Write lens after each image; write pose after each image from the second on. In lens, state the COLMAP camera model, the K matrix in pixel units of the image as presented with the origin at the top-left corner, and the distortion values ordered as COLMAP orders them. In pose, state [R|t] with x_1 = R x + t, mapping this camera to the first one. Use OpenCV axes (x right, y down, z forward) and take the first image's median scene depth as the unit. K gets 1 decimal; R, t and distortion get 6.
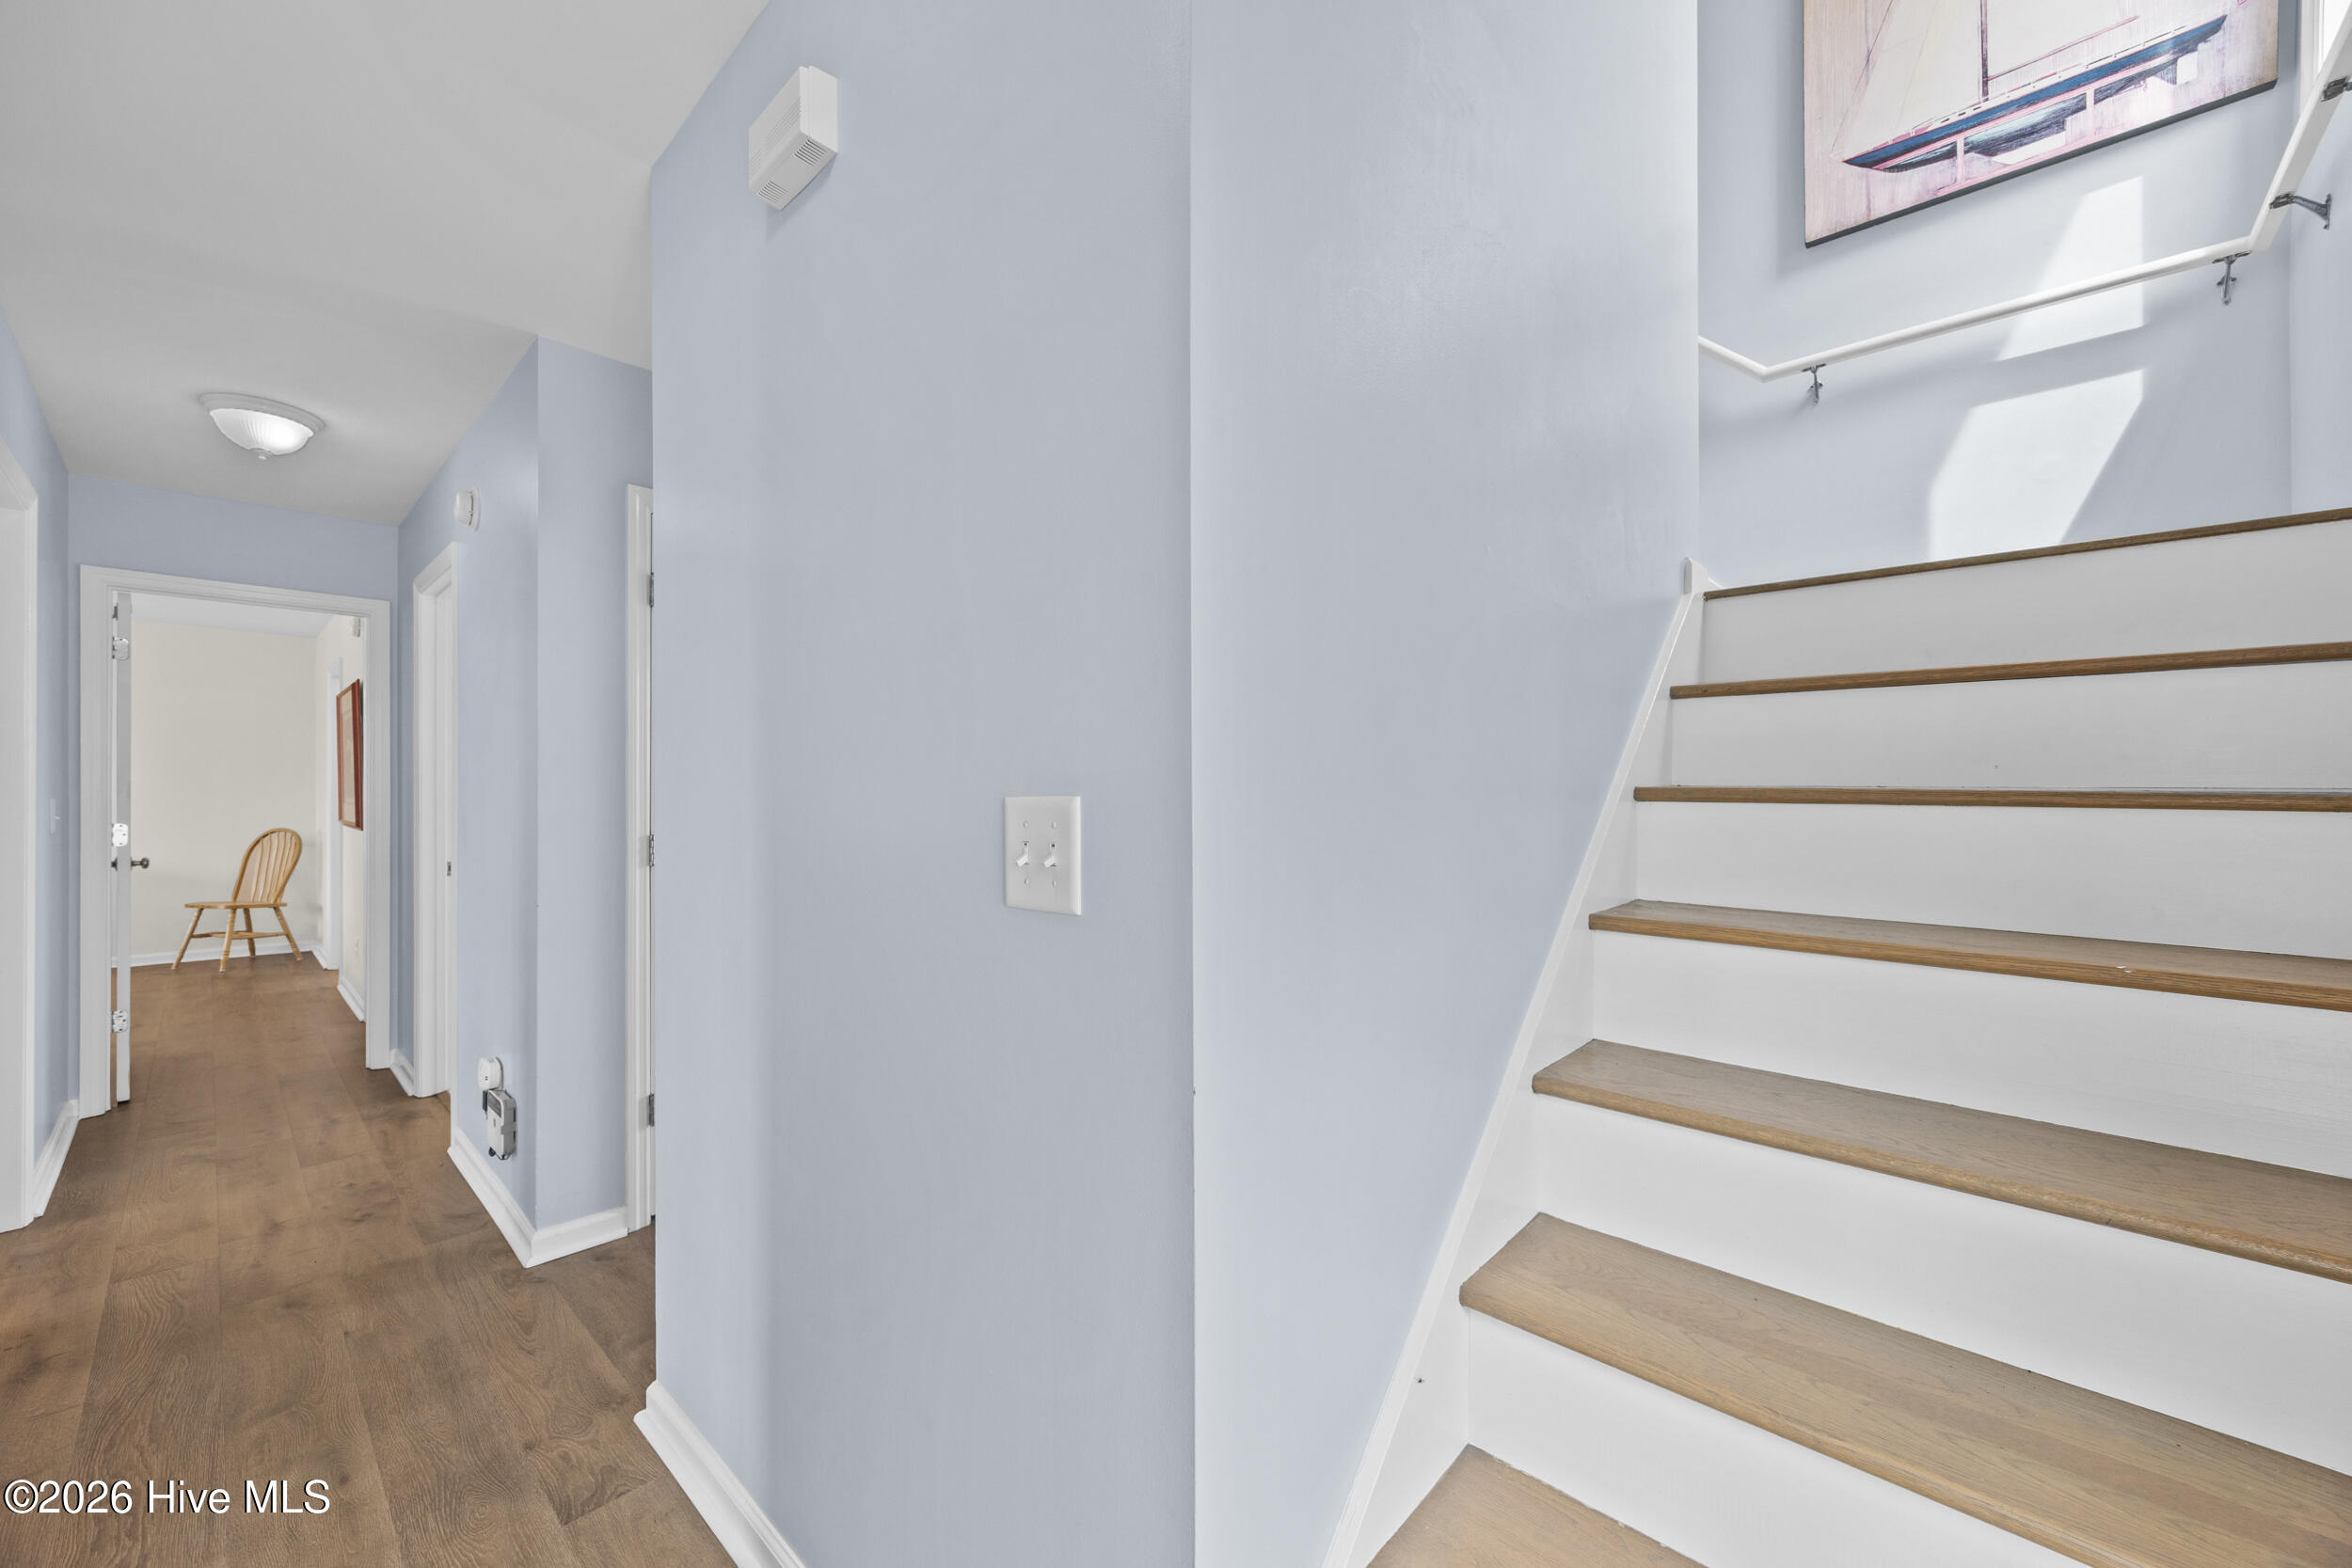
lens RADIAL K [[906.3, 0, 1172.2], [0, 906.3, 789.5], [0, 0, 1]] dist [-0.001015, -0.000127]
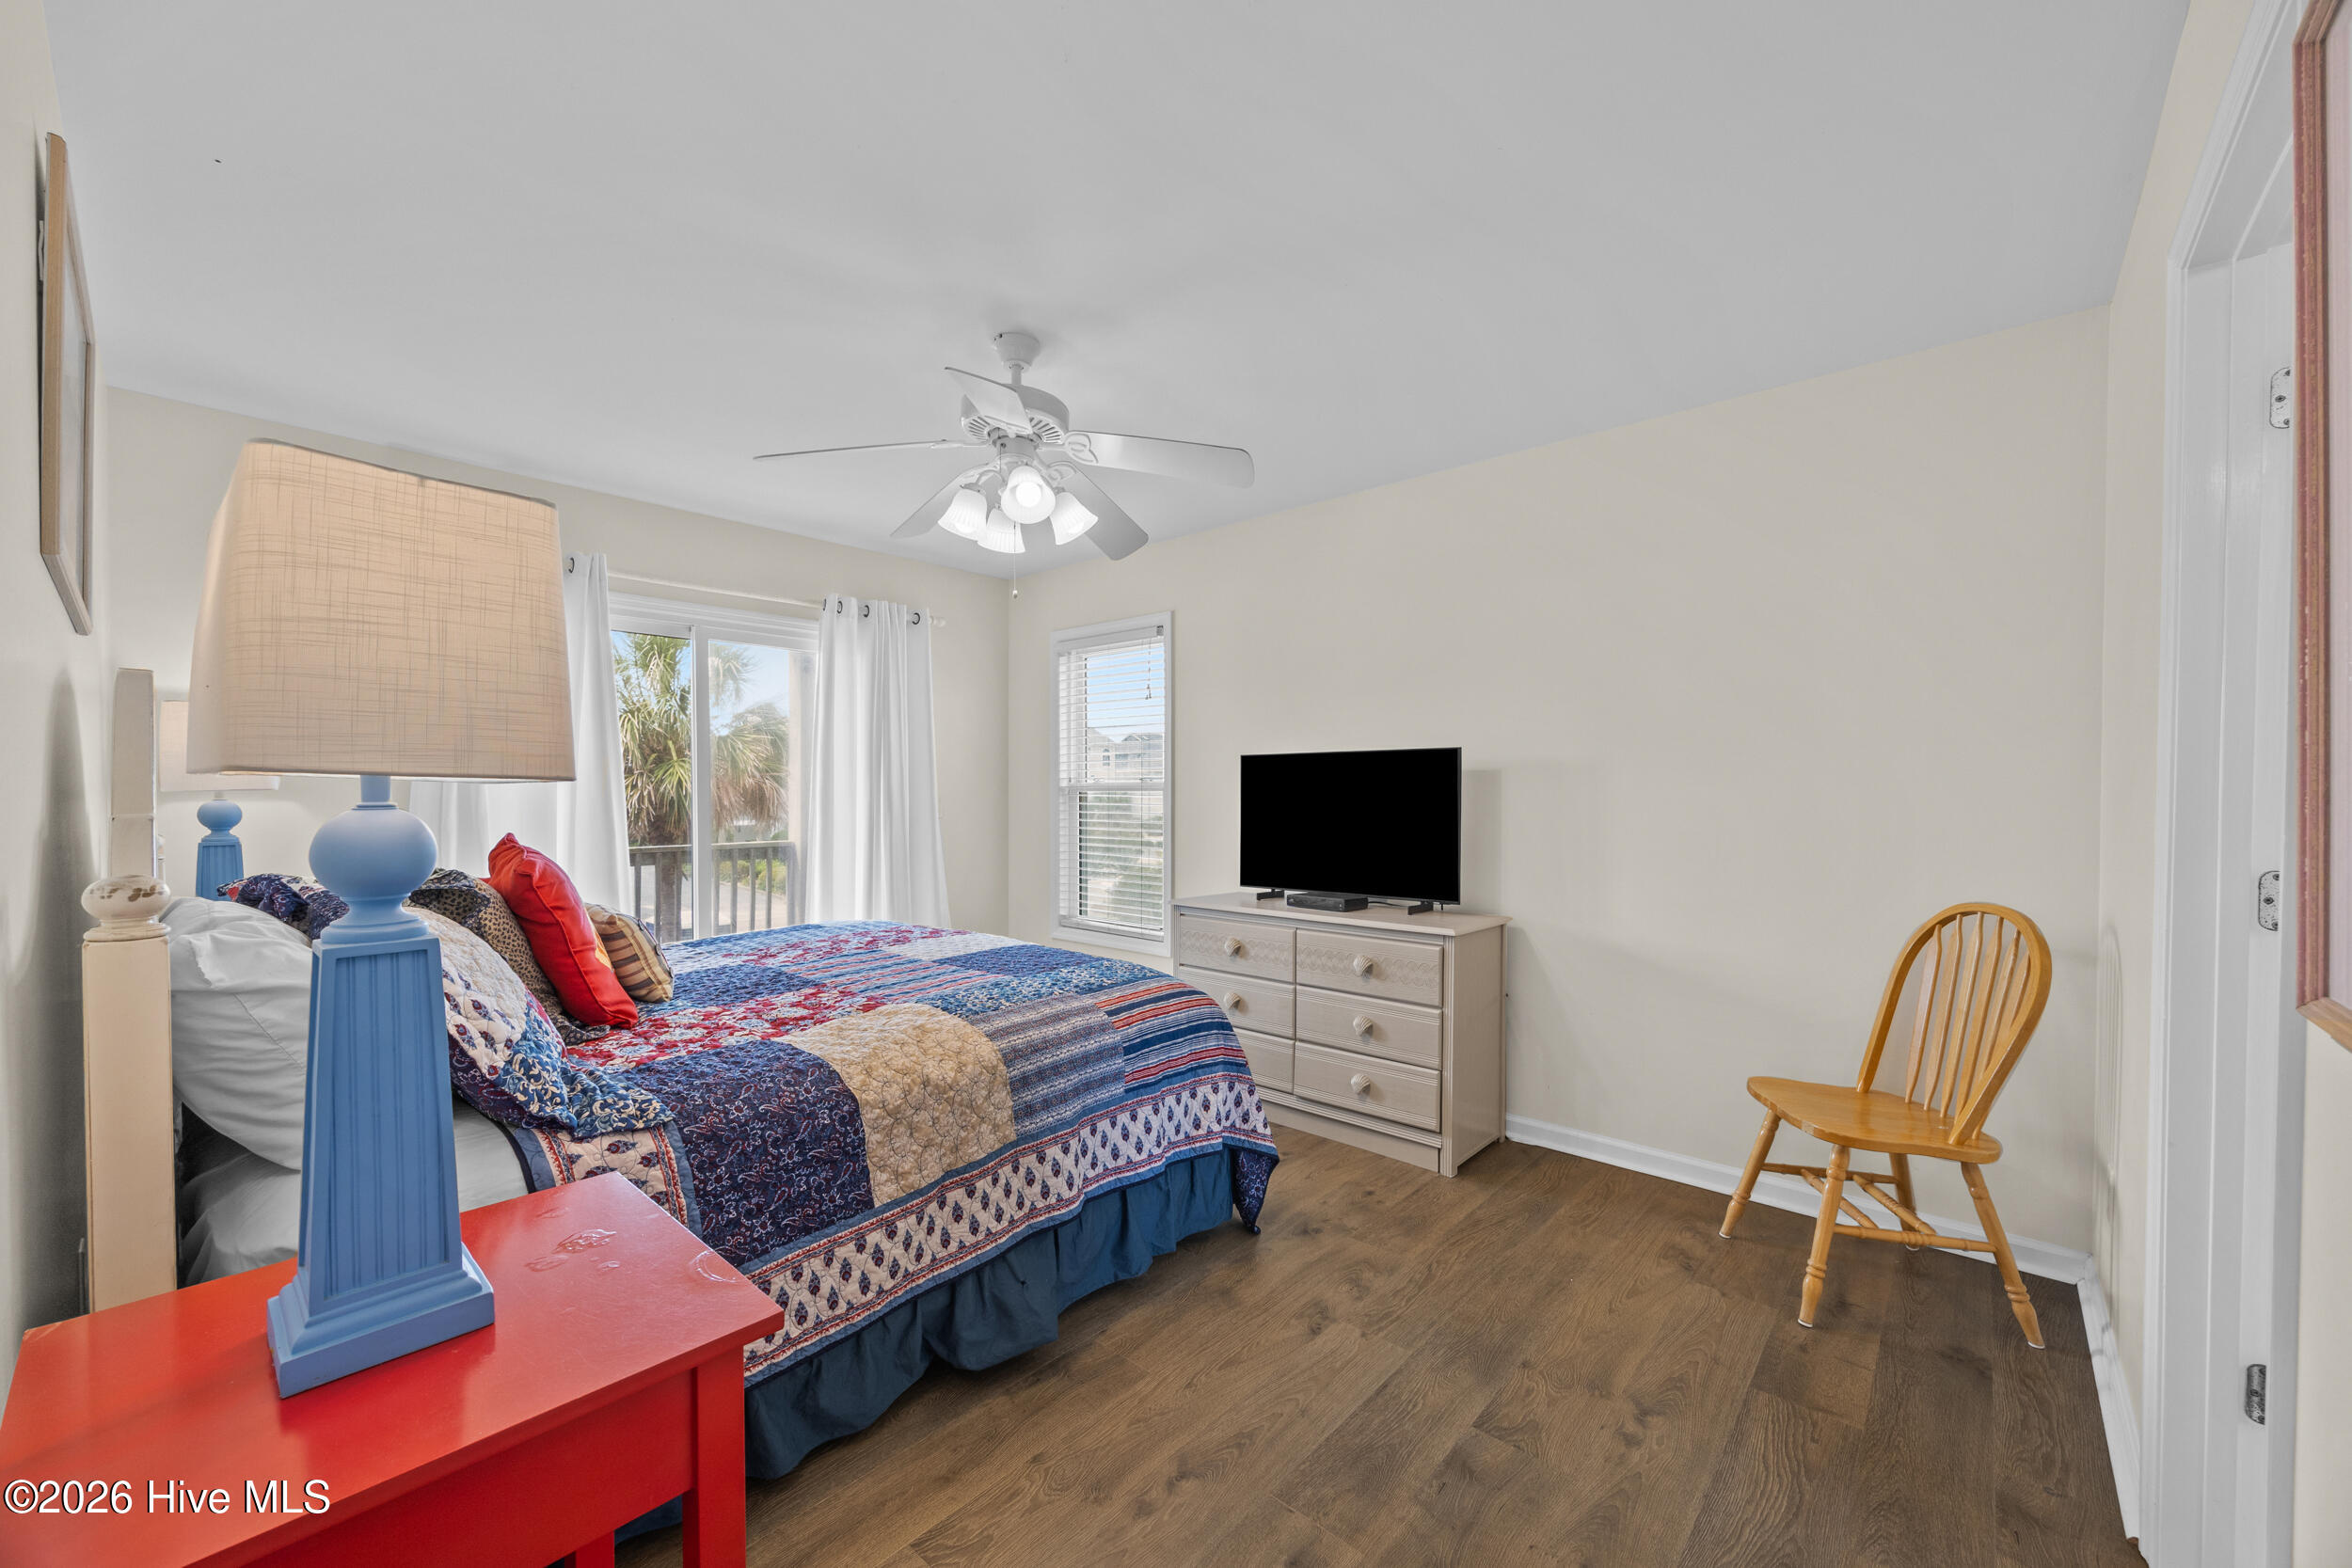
lens RADIAL K [[906.3, 0, 1174.5], [0, 906.3, 785.9], [0, 0, 1]] dist [-0.001015, -0.000127]
pose [[0.032244, 0.005489, -0.999465, -0.692673], [0.000604, 0.999985, 0.005511, -0.001229], [0.999480, -0.000782, 0.032240, 0.721993]]
